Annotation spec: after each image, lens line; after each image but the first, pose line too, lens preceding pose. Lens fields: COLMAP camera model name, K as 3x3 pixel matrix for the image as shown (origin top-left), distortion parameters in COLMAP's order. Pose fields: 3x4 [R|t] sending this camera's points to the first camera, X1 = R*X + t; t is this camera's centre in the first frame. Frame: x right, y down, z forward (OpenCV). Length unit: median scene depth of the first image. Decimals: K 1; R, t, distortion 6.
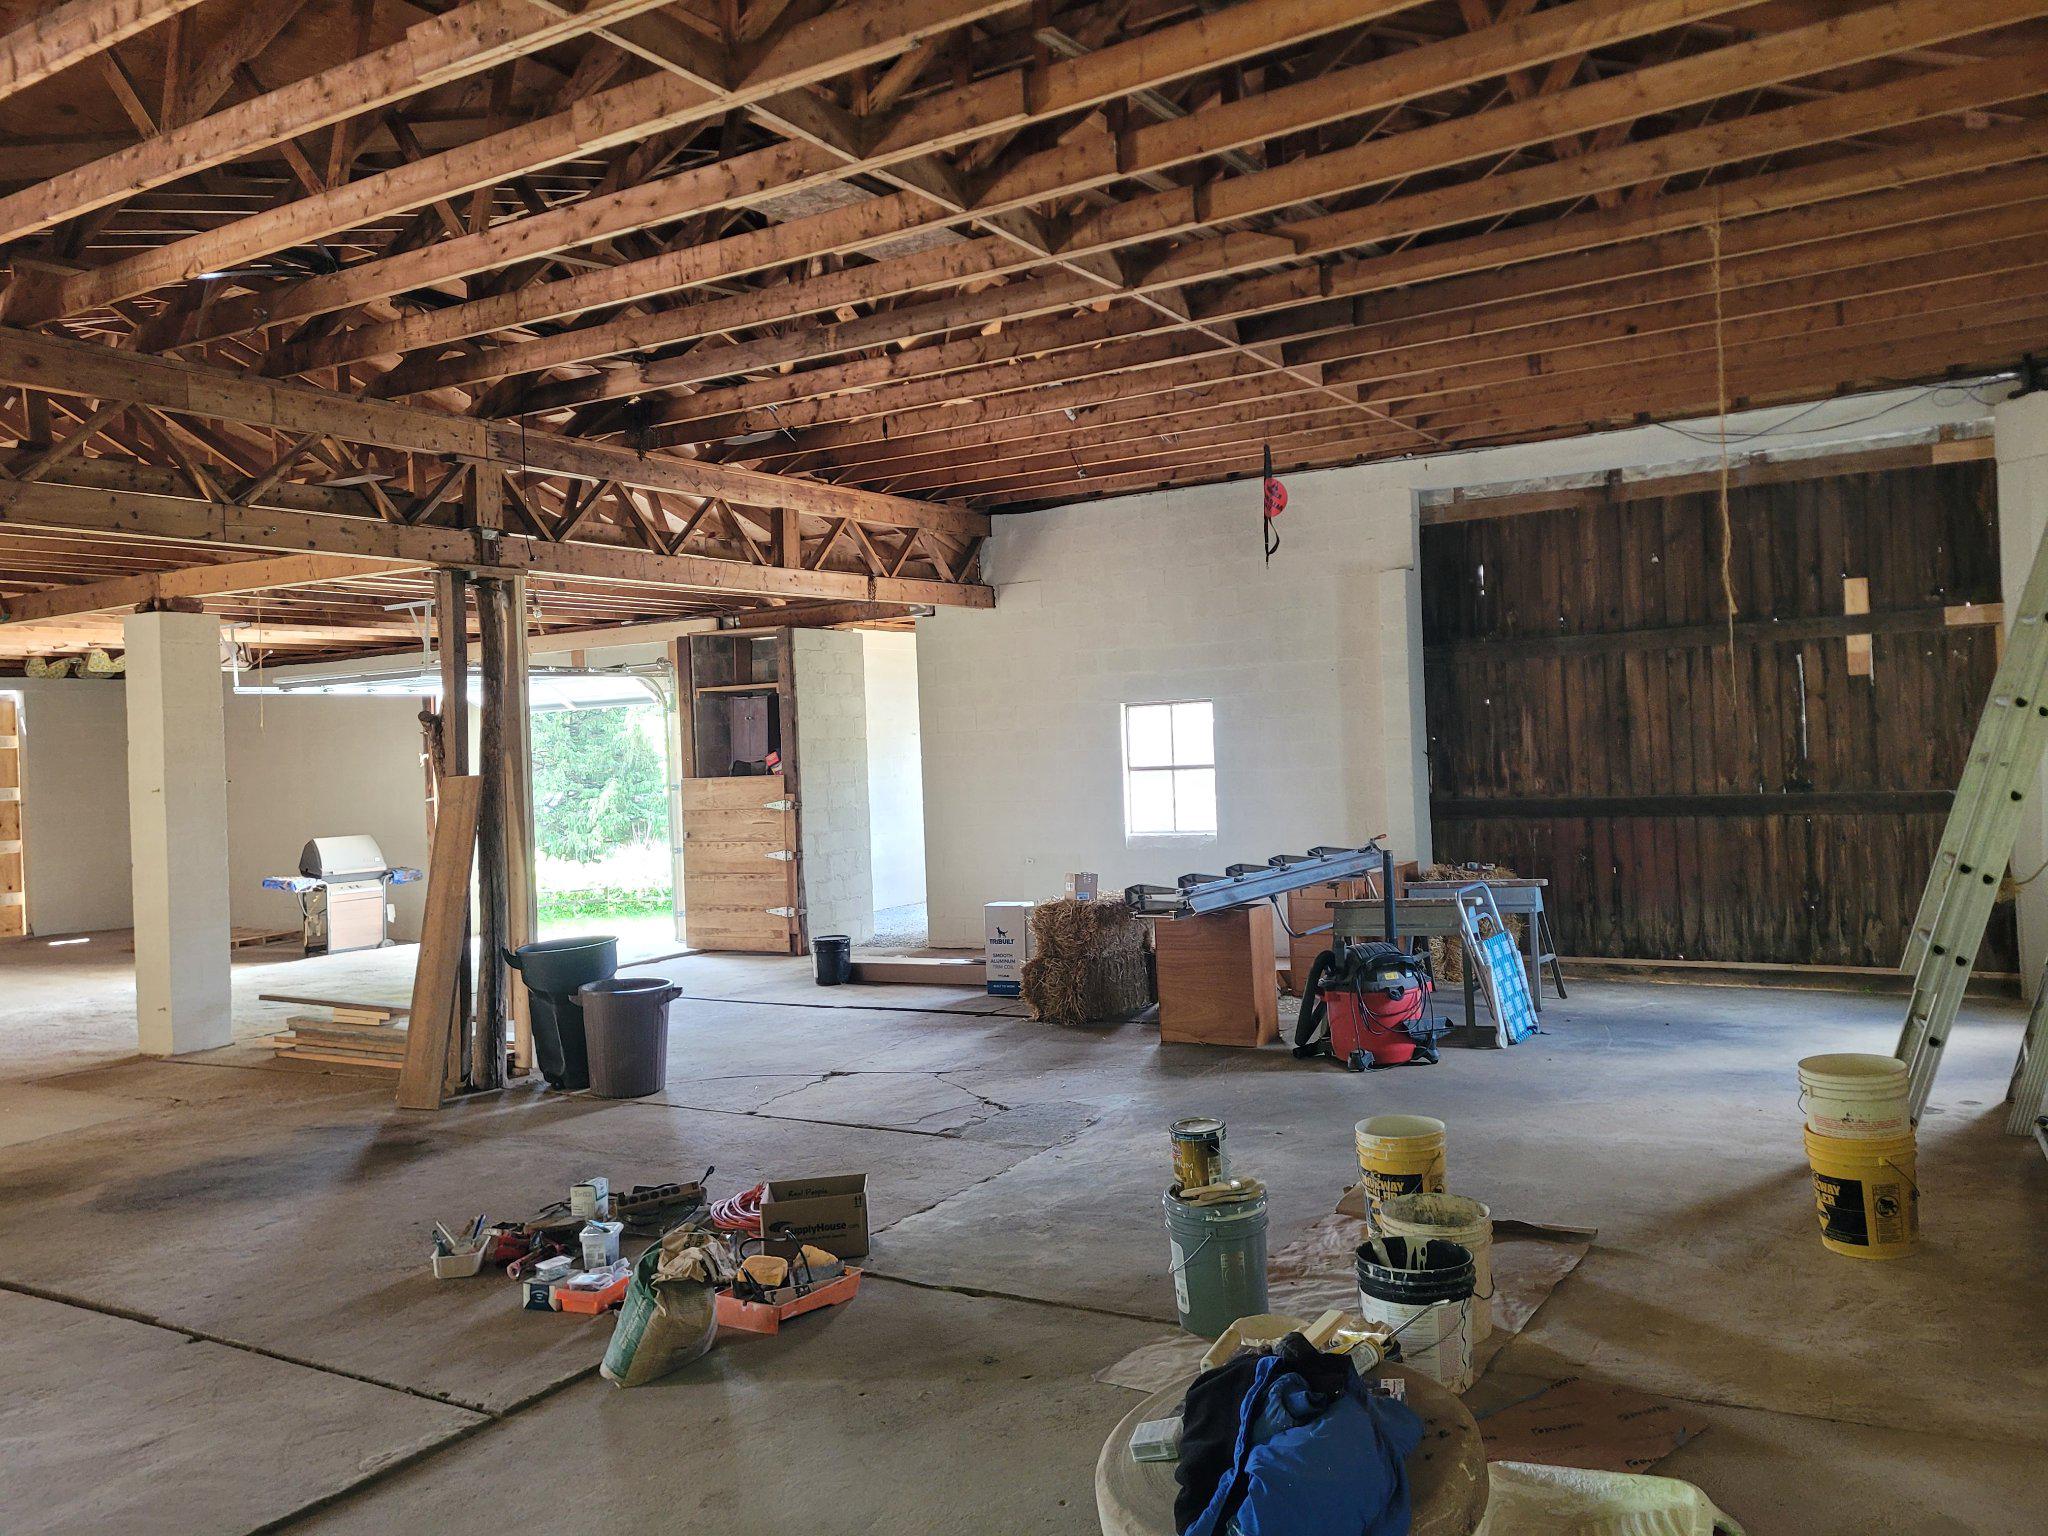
lens RADIAL K [[1550.9, 0, 1018.8], [0, 1550.9, 758.5], [0, 0, 1]] dist [0.081289, -0.038238]
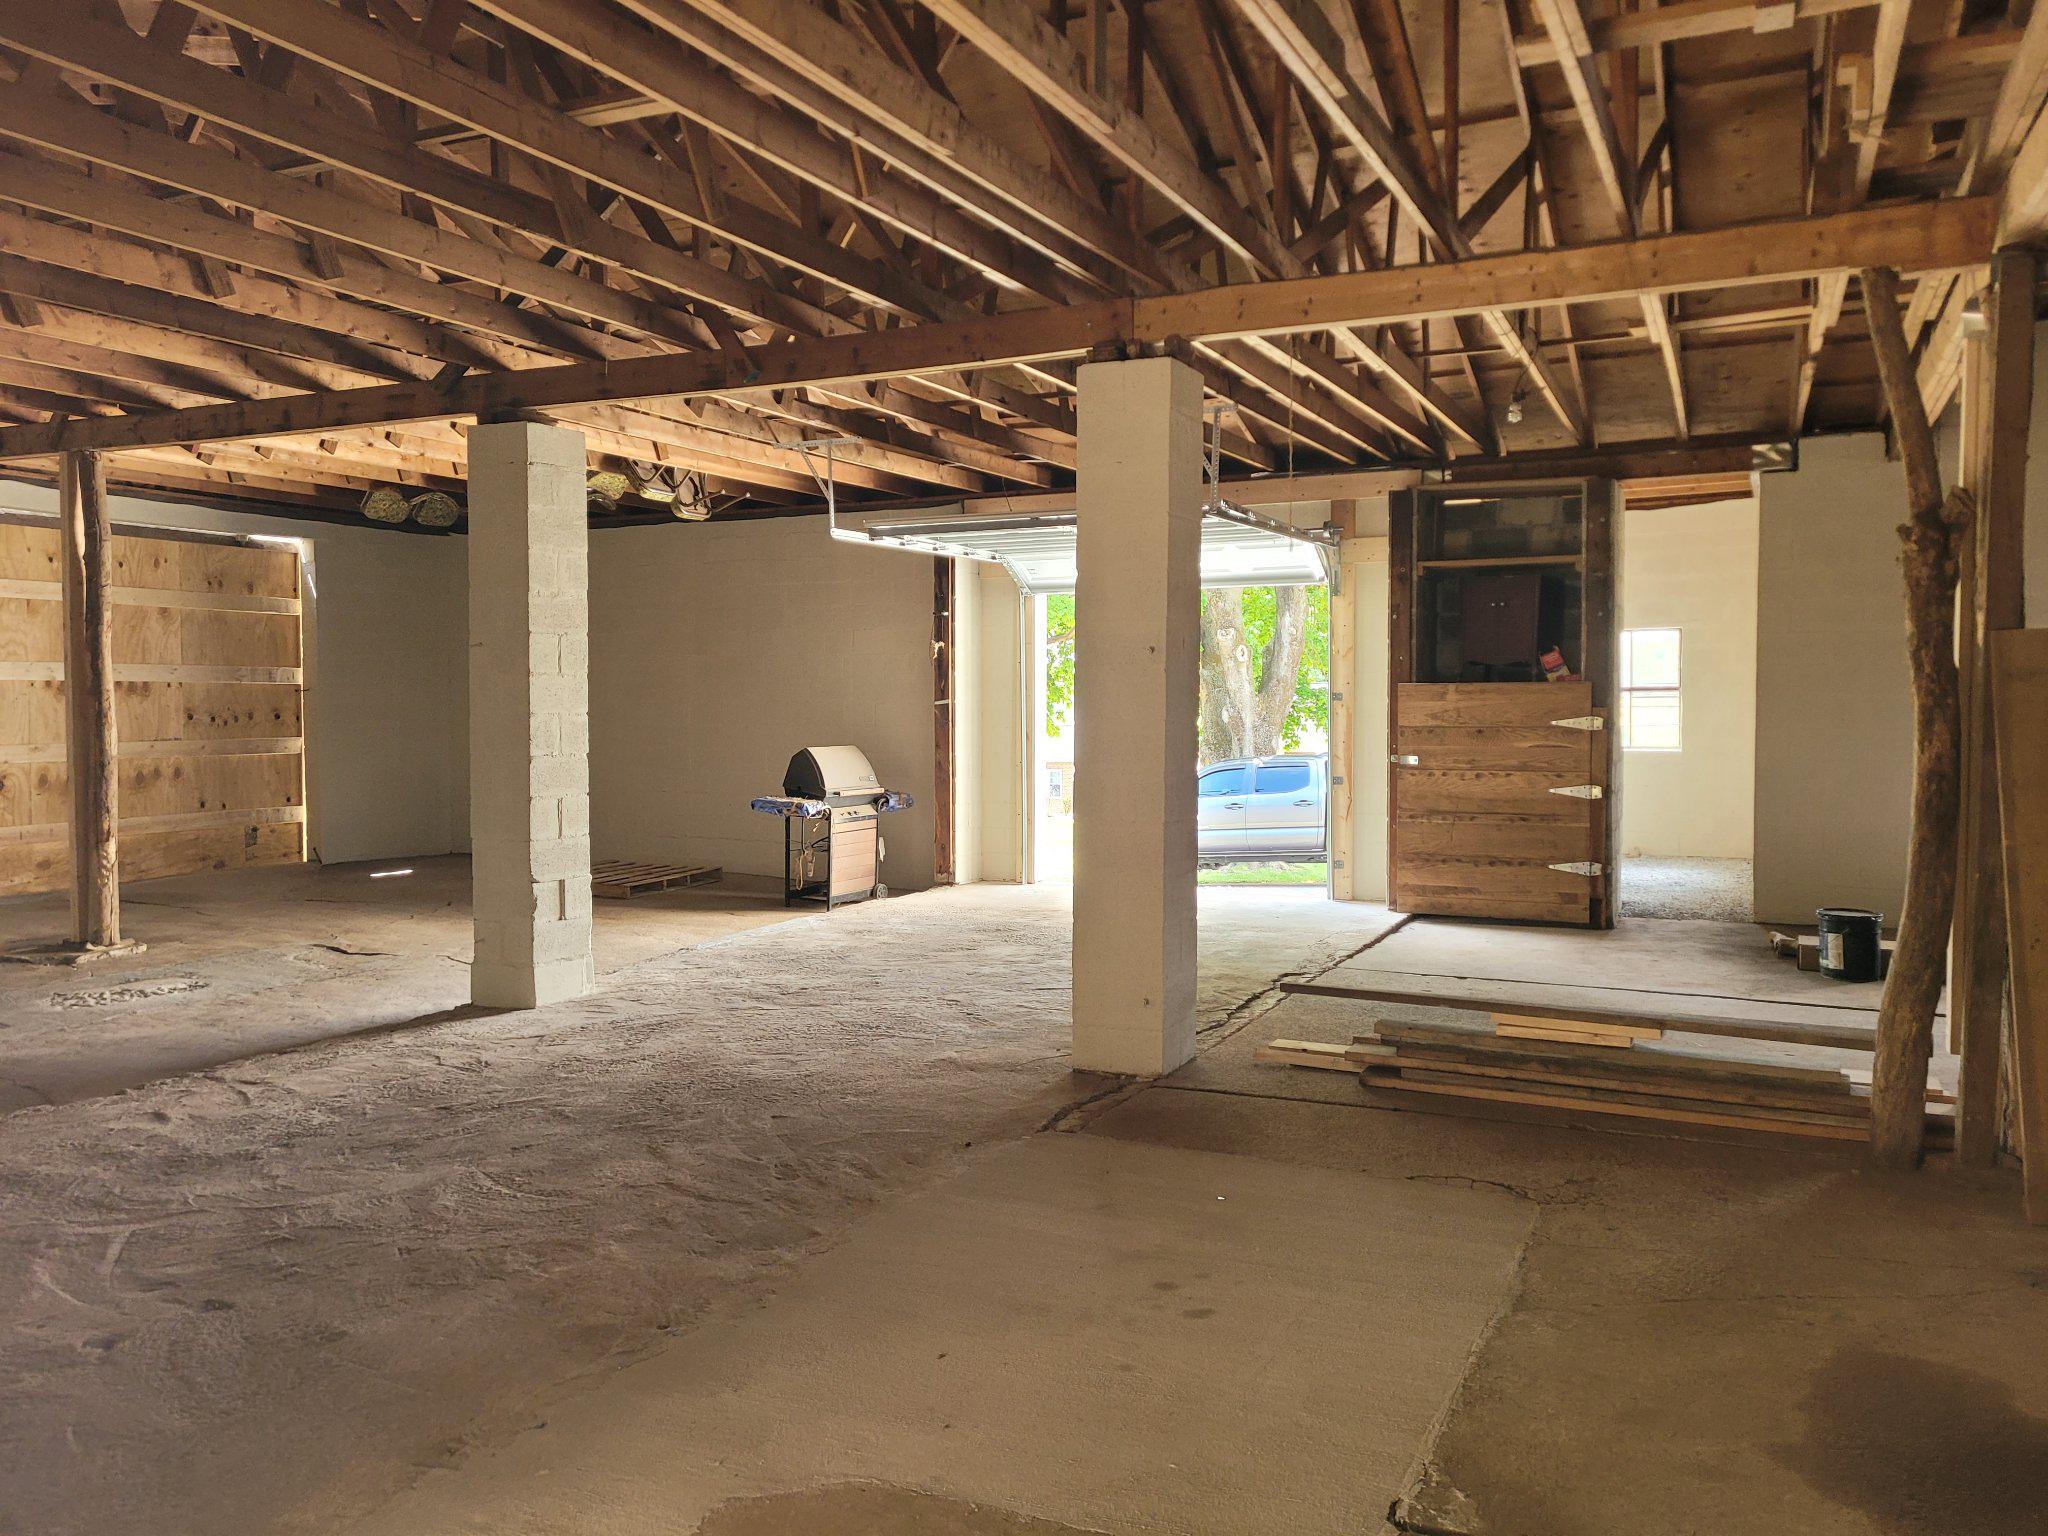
lens RADIAL K [[1550.9, 0, 1032.0], [0, 1550.9, 761.8], [0, 0, 1]] dist [0.081289, -0.038238]
pose [[0.994381, 0.034111, 0.100211, -0.444381], [-0.037606, 0.998741, 0.033197, 0.031133], [-0.098953, -0.036779, 0.994412, 0.272304]]
